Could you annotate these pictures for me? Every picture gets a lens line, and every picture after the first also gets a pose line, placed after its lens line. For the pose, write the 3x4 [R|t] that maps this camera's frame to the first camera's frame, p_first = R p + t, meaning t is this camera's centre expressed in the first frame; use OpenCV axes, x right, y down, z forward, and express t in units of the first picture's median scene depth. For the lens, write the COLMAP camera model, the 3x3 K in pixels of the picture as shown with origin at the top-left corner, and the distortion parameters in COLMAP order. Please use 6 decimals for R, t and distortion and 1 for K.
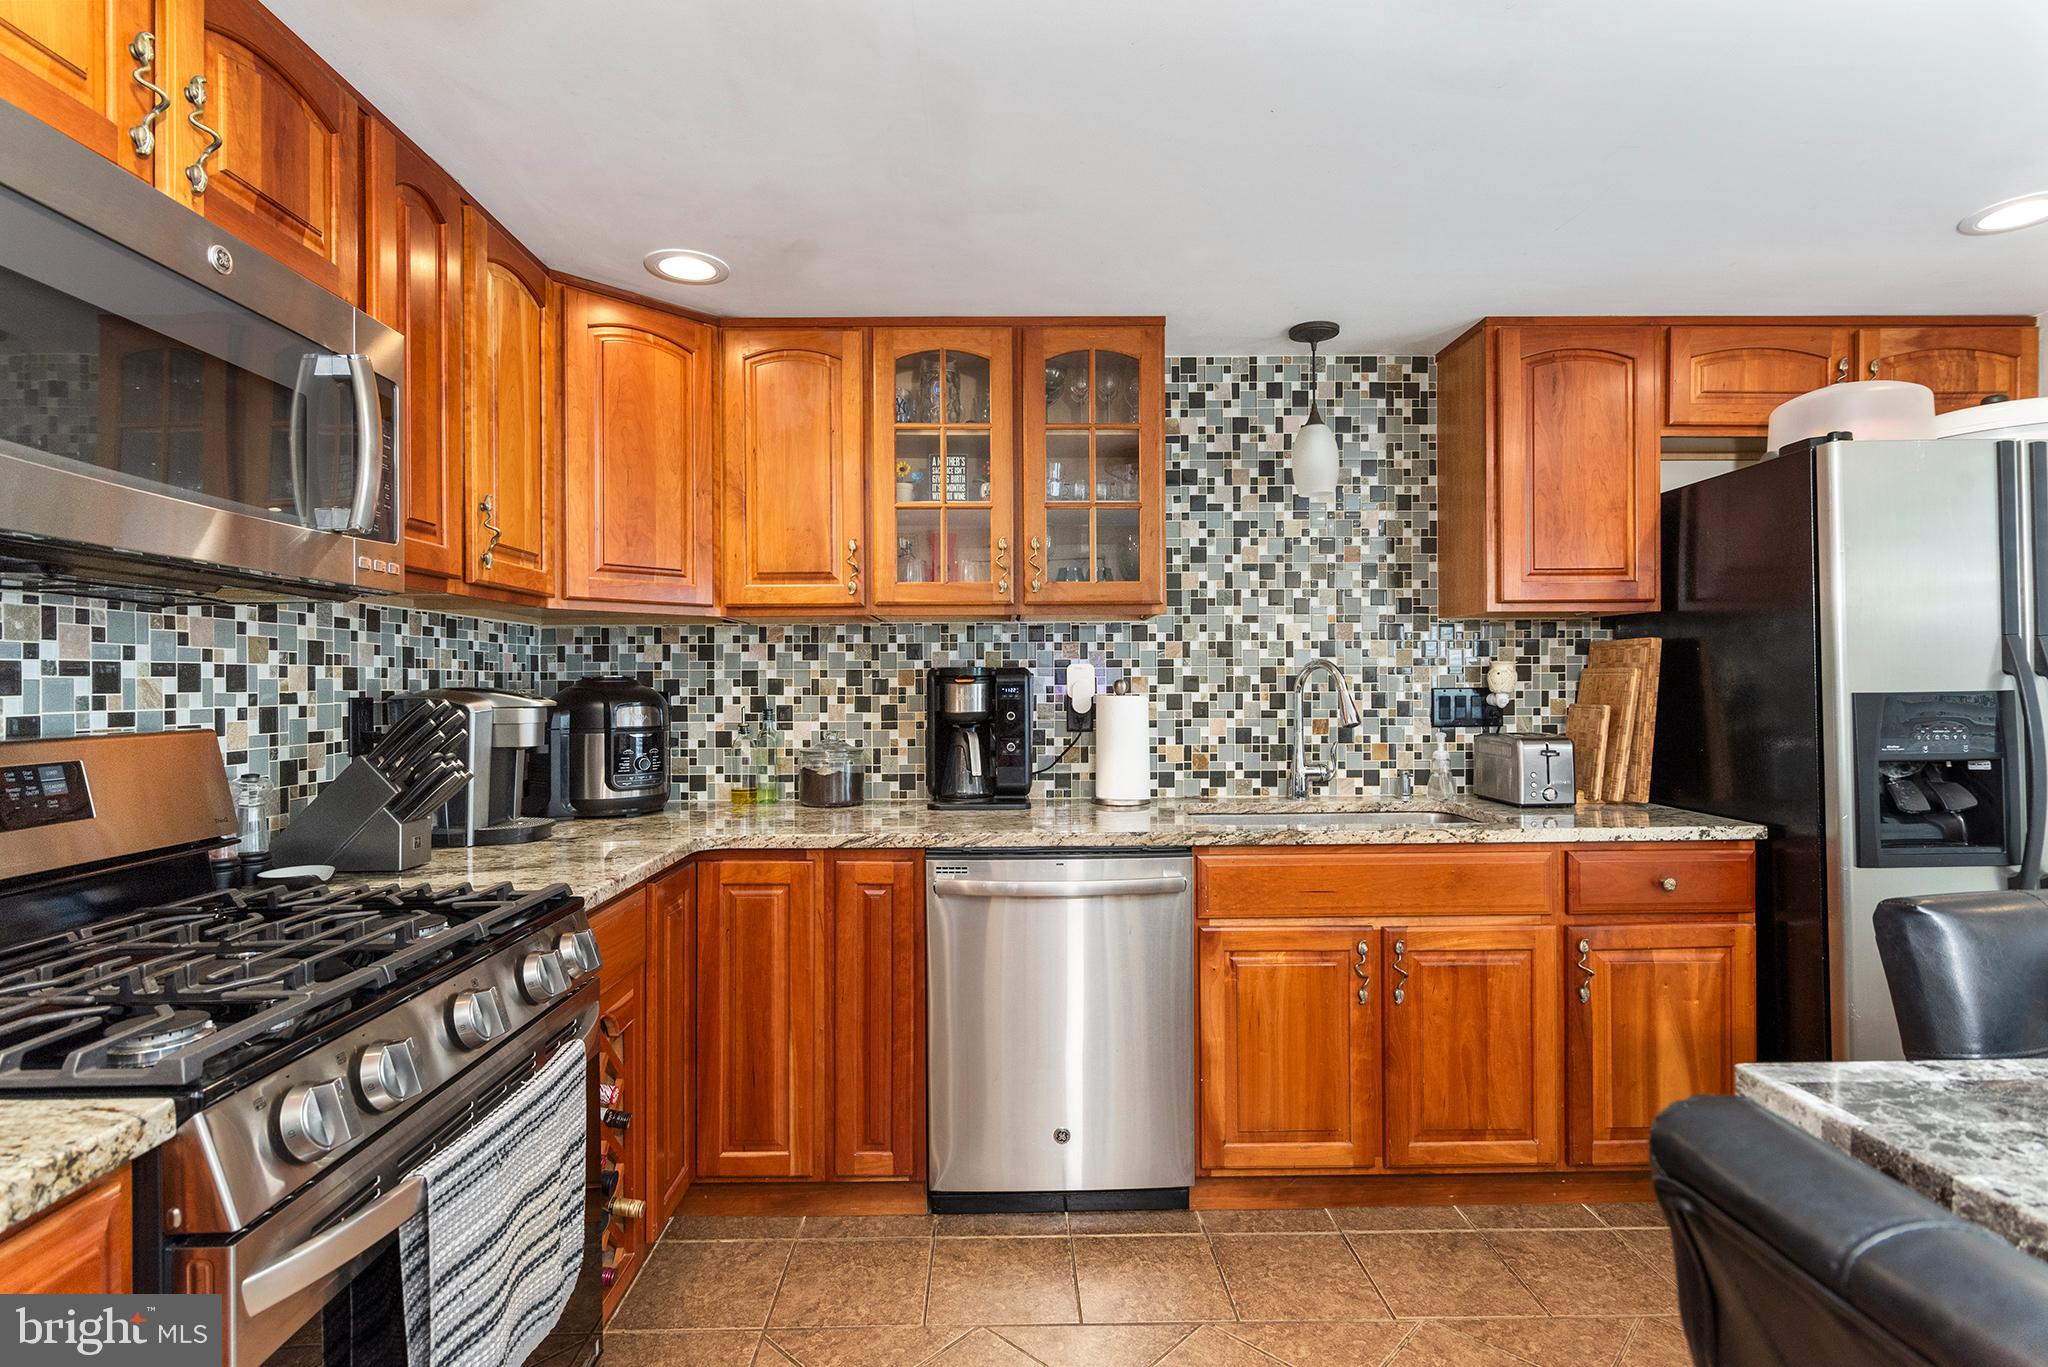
lens RADIAL K [[1008.0, 0, 1007.8], [0, 1008.0, 681.1], [0, 0, 1]] dist [0.000740, 0.001147]
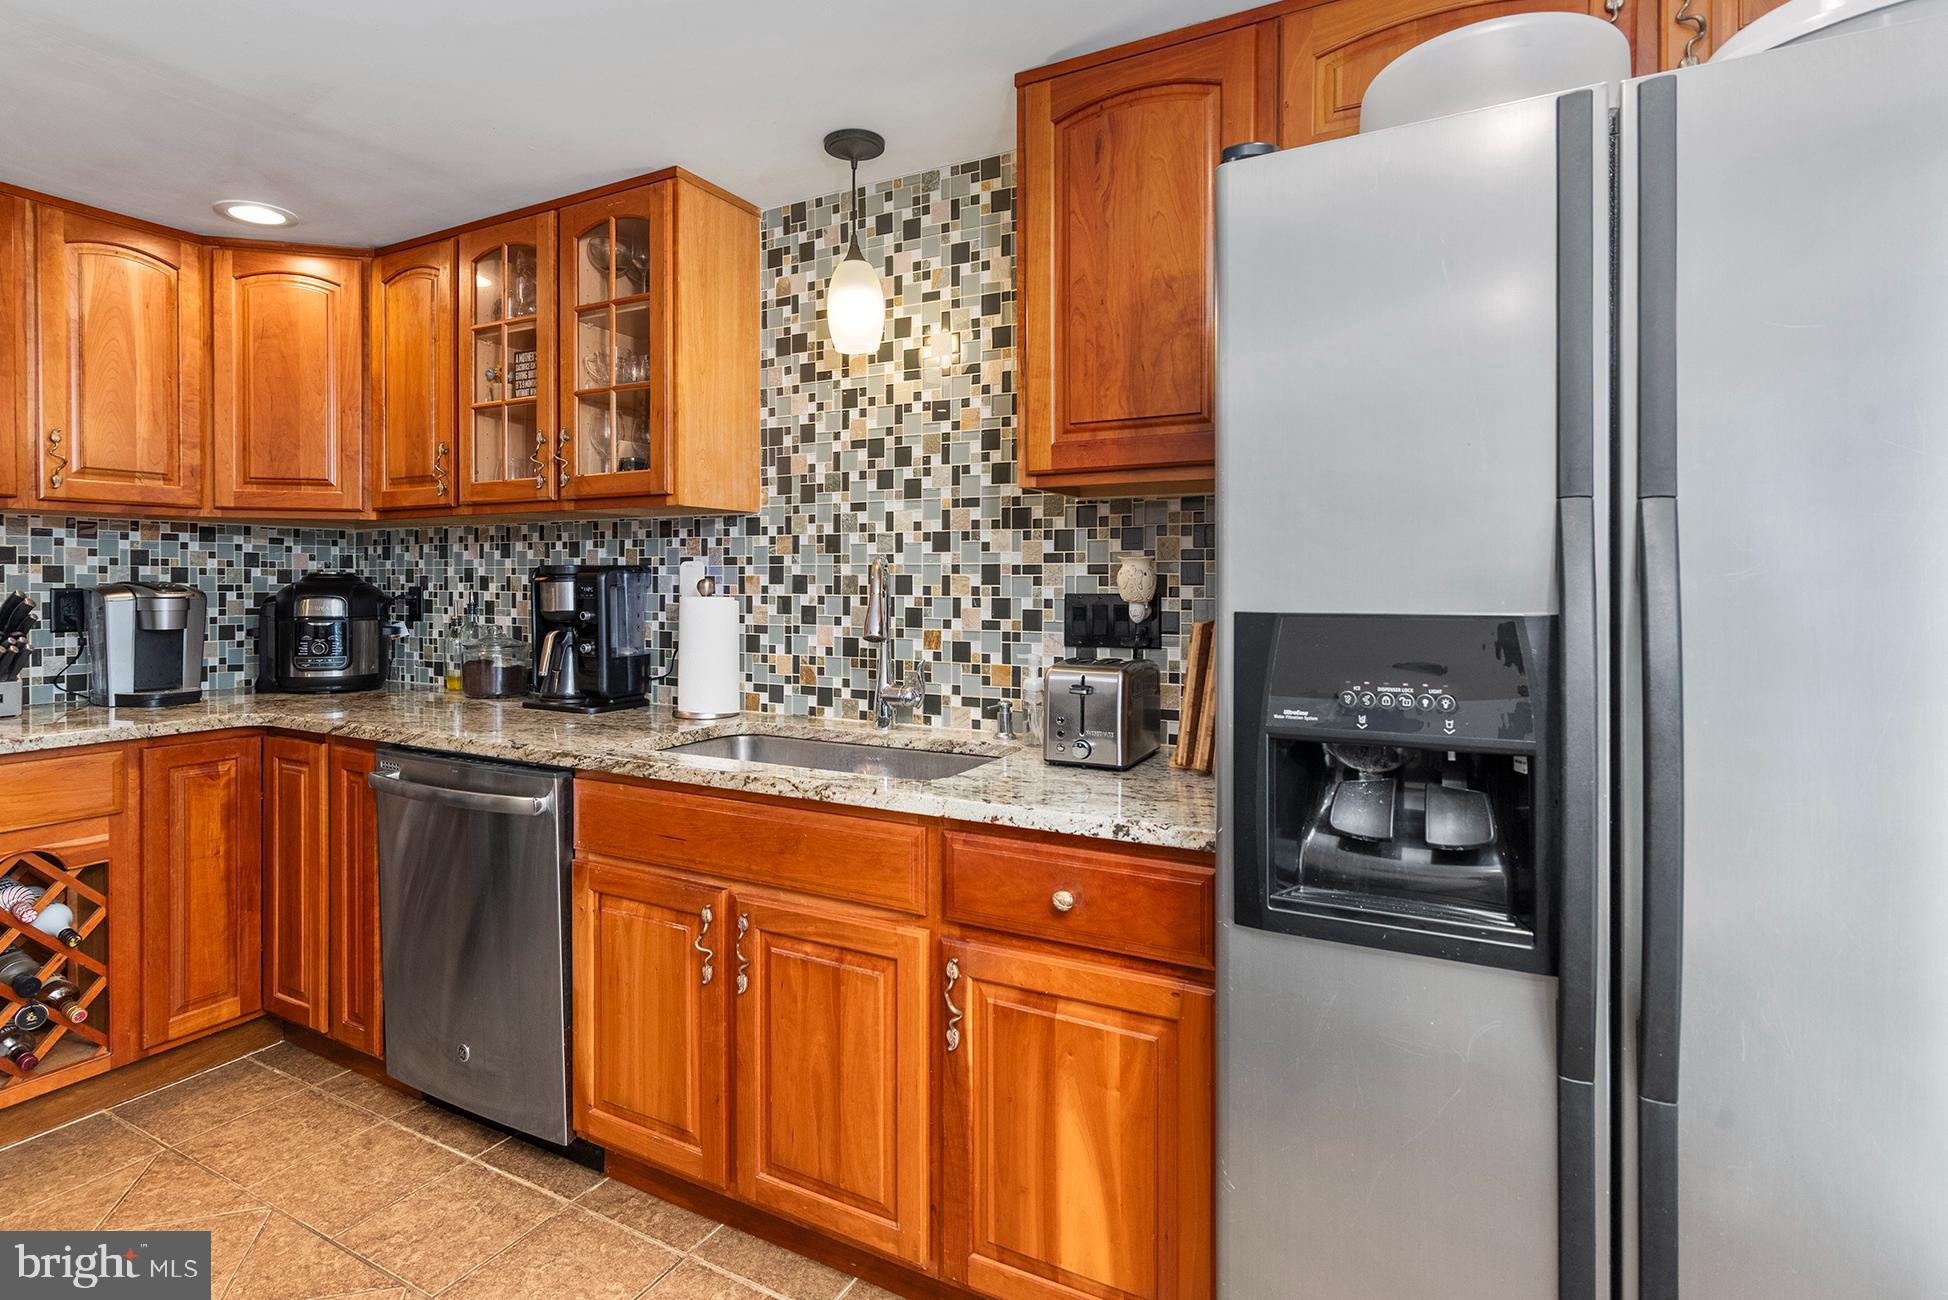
lens RADIAL K [[1004.6, 0, 907.3], [0, 1004.6, 593.0], [0, 0, 1]] dist [0.000750, -0.000652]
pose [[0.856839, 0.014133, -0.515391, 0.708700], [-0.006130, 0.999833, 0.017226, -0.005116], [0.515548, -0.011601, 0.856782, 0.314855]]
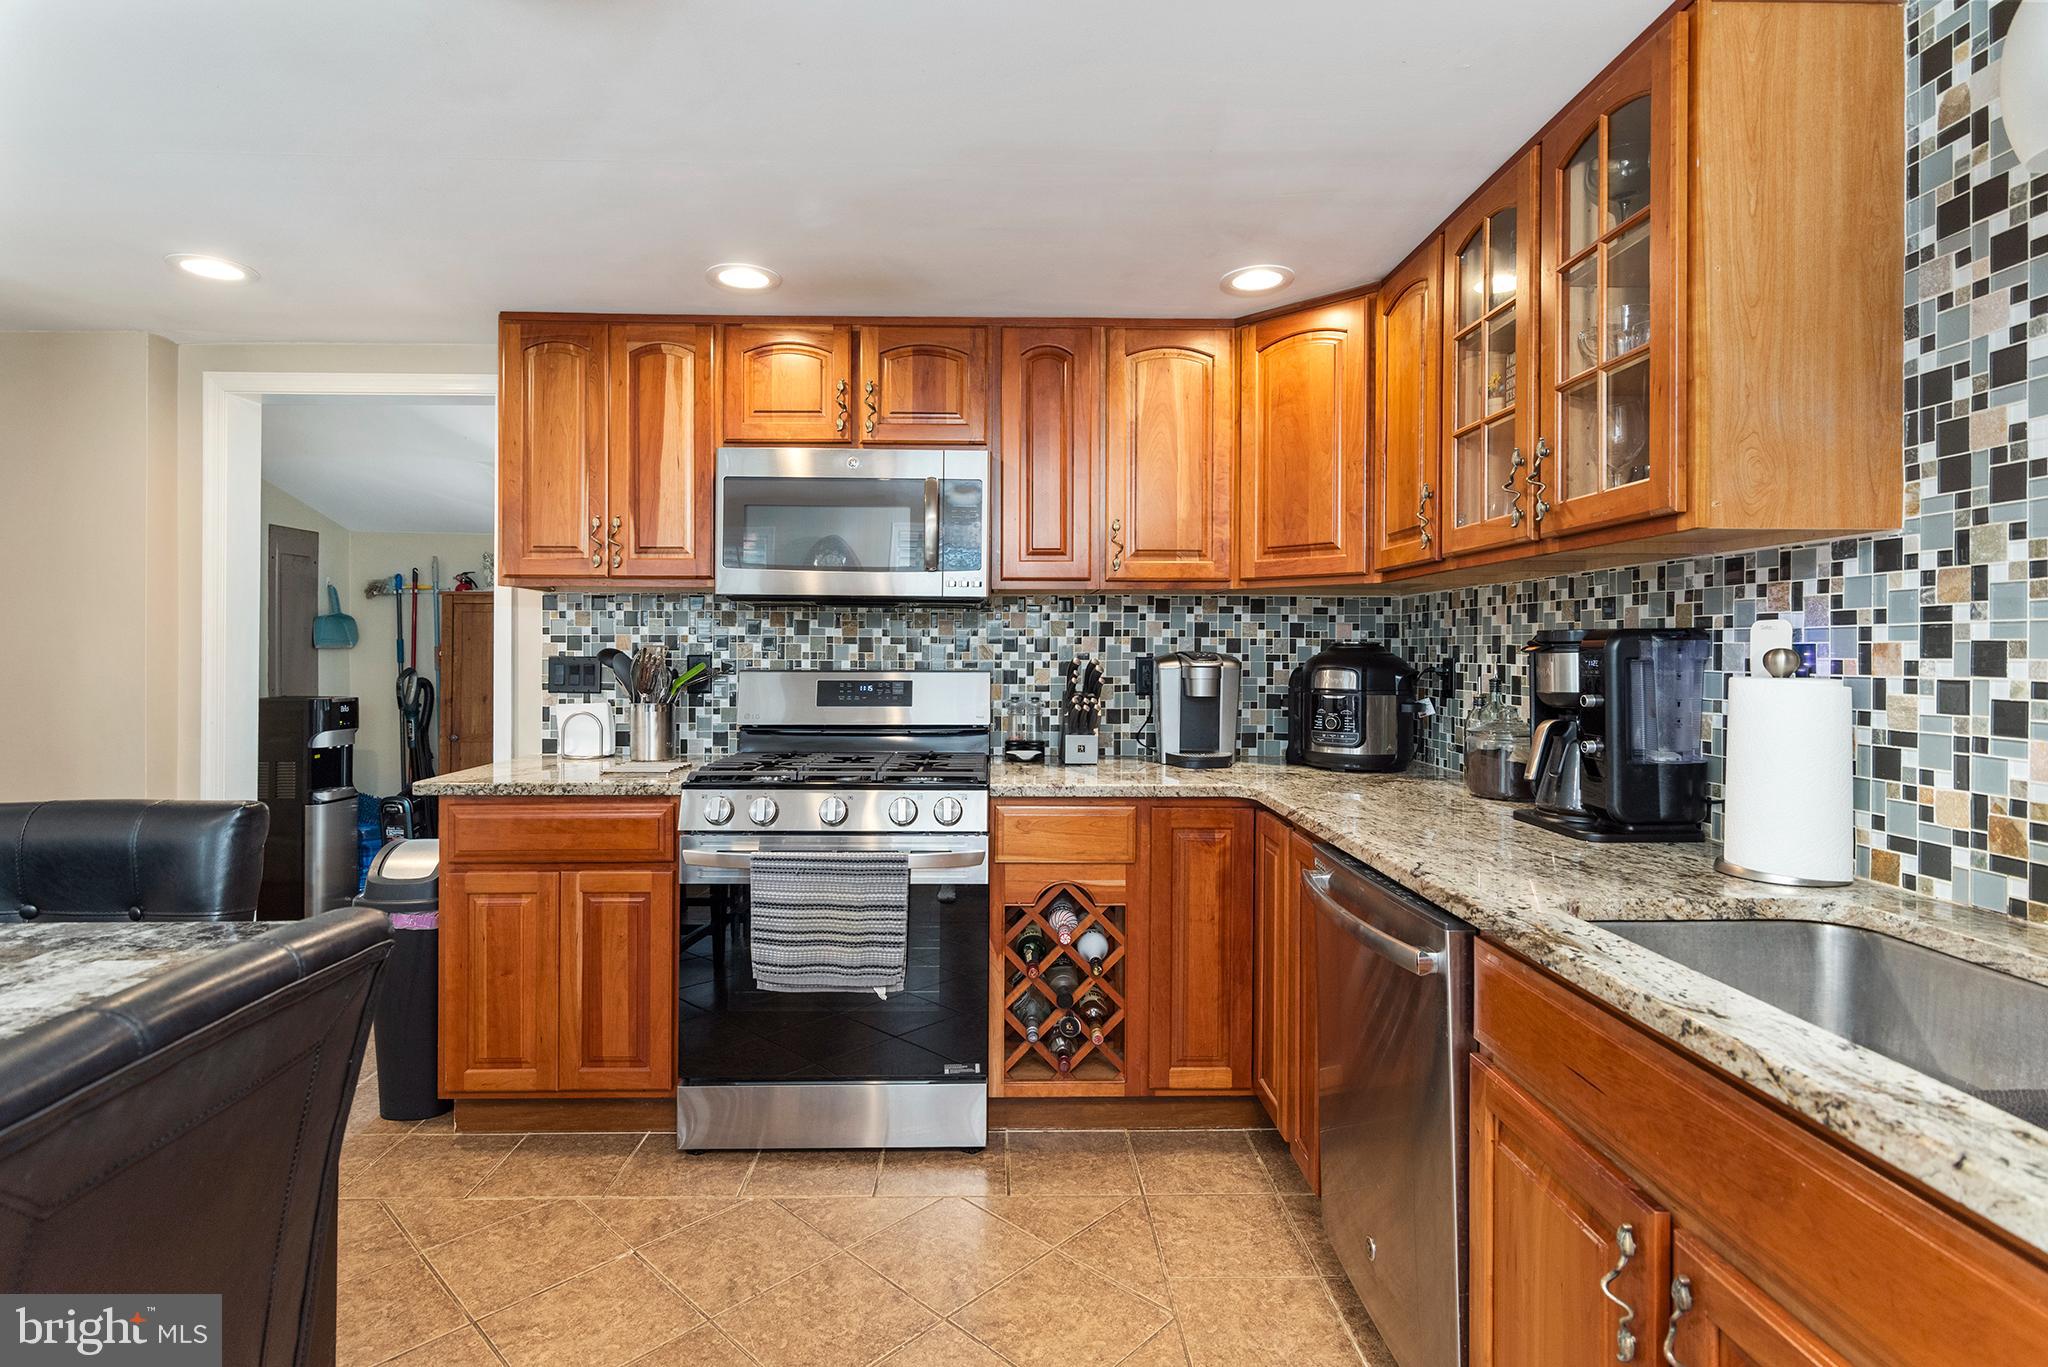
lens RADIAL K [[1008.0, 0, 1010.8], [0, 1008.0, 648.6], [0, 0, 1]] dist [0.000740, 0.001147]
pose [[0.000992, 0.005743, -0.999983, 0.635946], [-0.001275, 0.999983, 0.005741, -0.003738], [0.999999, 0.001269, 0.000999, 0.569145]]
